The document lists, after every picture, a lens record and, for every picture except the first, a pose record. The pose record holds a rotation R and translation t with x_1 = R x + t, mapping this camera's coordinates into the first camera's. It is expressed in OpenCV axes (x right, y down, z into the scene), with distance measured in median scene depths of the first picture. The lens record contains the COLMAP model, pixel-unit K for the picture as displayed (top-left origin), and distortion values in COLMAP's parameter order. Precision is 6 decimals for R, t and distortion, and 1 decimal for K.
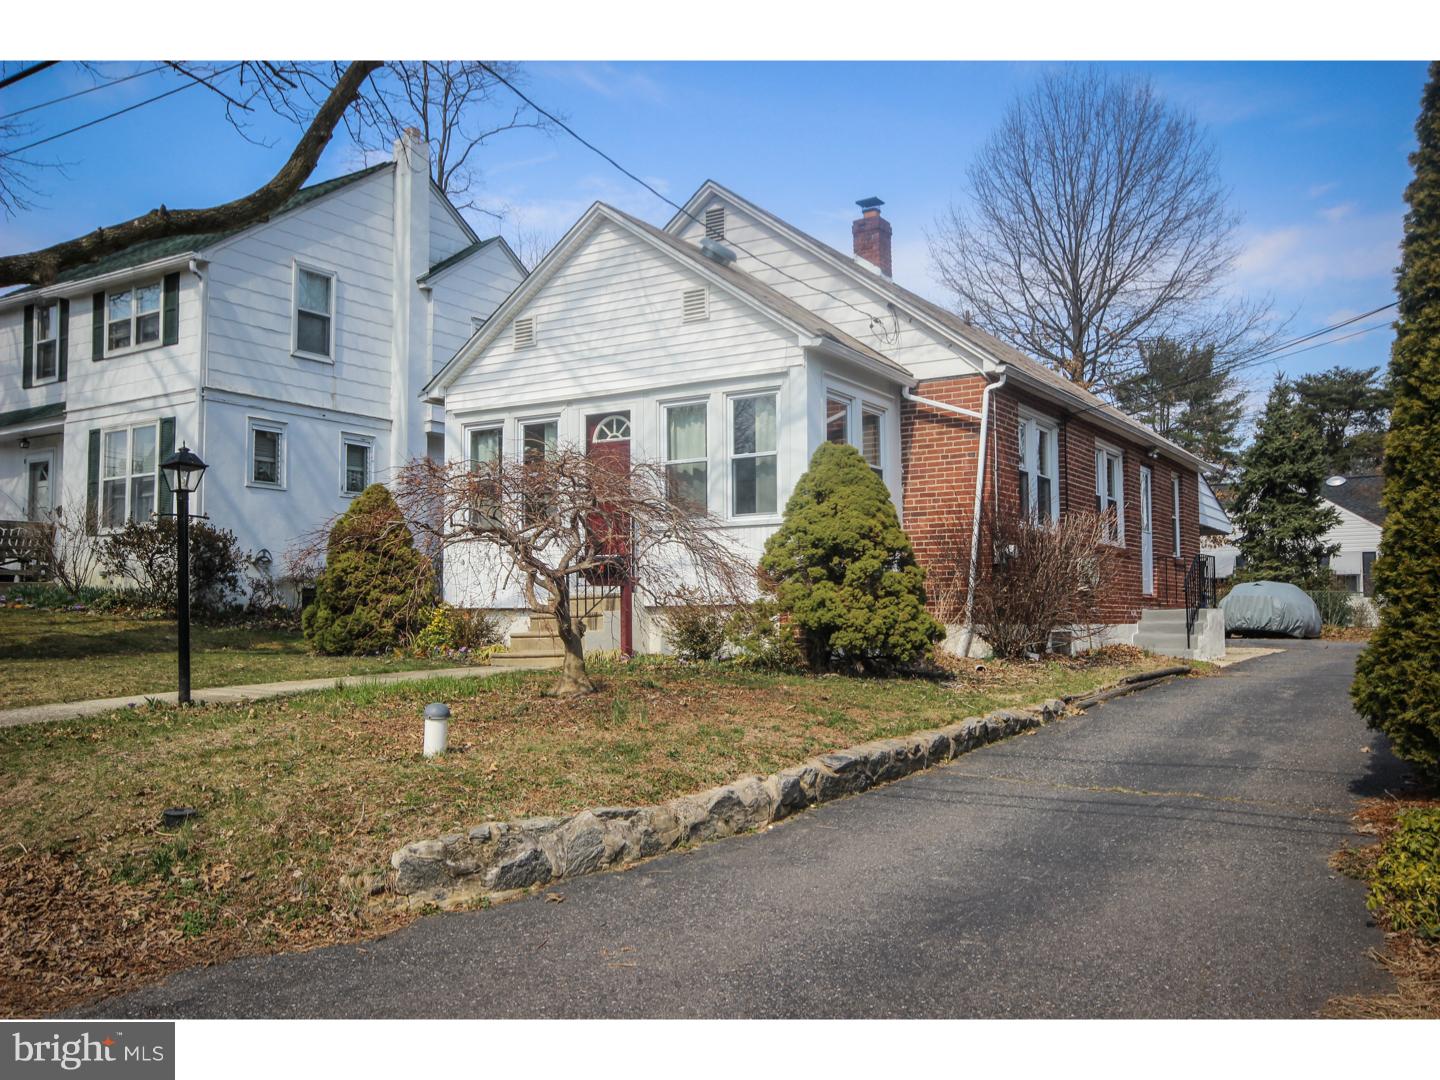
lens RADIAL K [[1133.9, 0, 718.1], [0, 1133.9, 542.9], [0, 0, 1]] dist [0.004267, 0.001994]
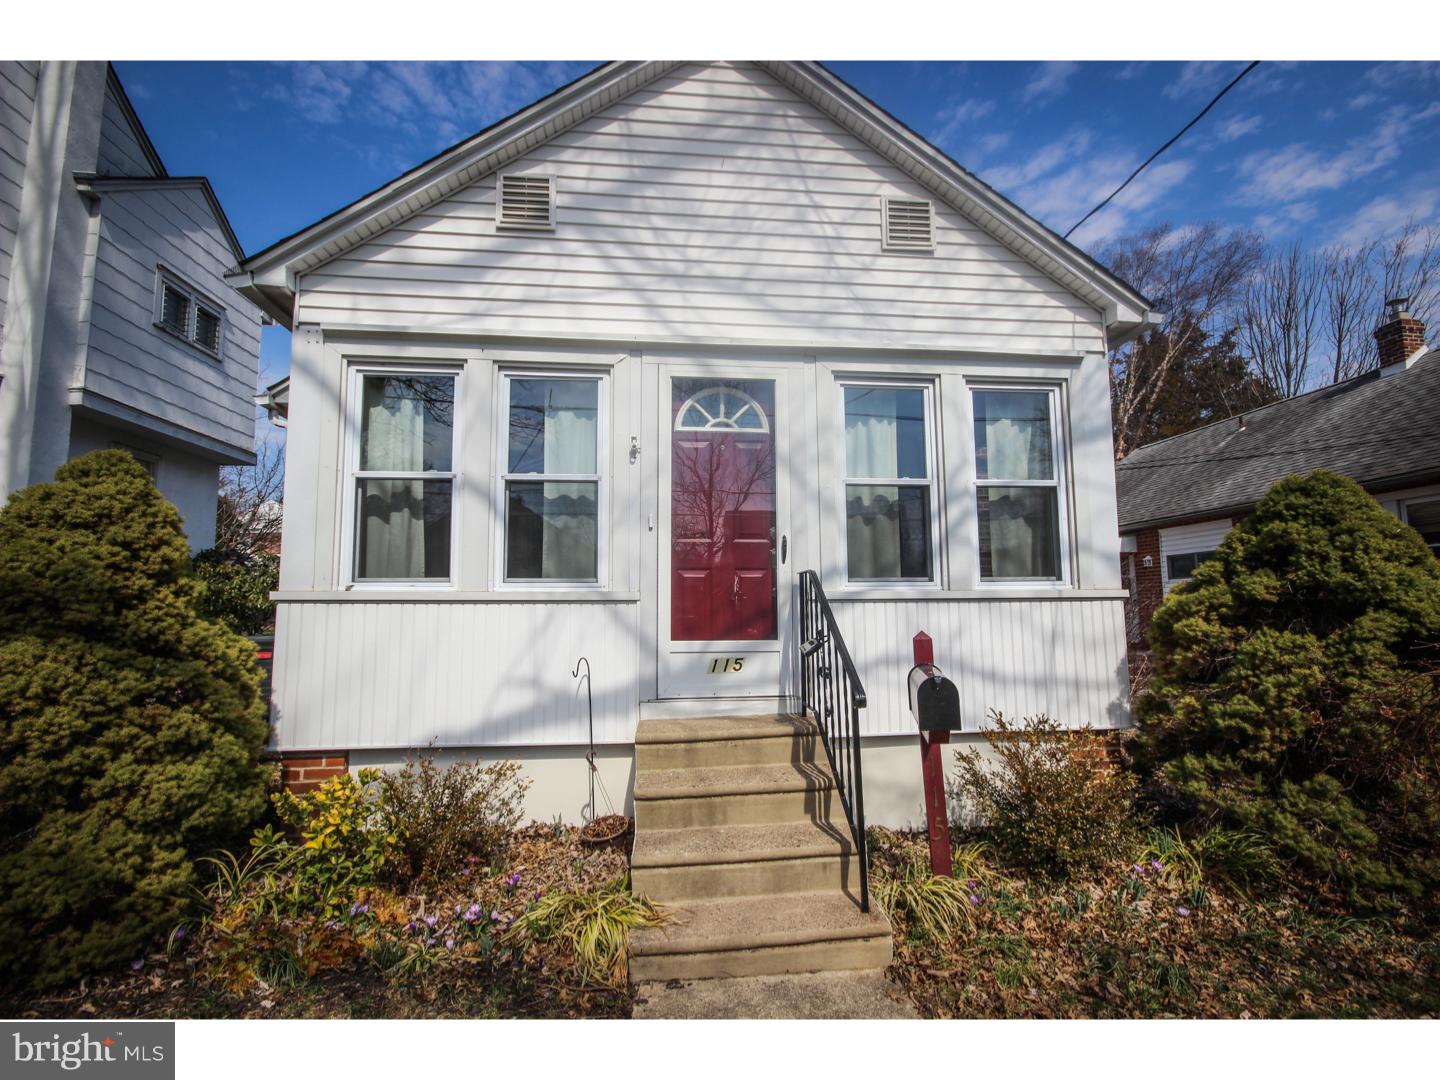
lens RADIAL K [[663.2, 0, 723.3], [0, 663.2, 540.6], [0, 0, 1]] dist [-0.013121, -0.002462]
pose [[0.792693, 0.060727, 0.606589, -0.280471], [-0.034860, 0.997913, -0.054348, -0.018715], [-0.608623, 0.021935, 0.793156, 0.730238]]
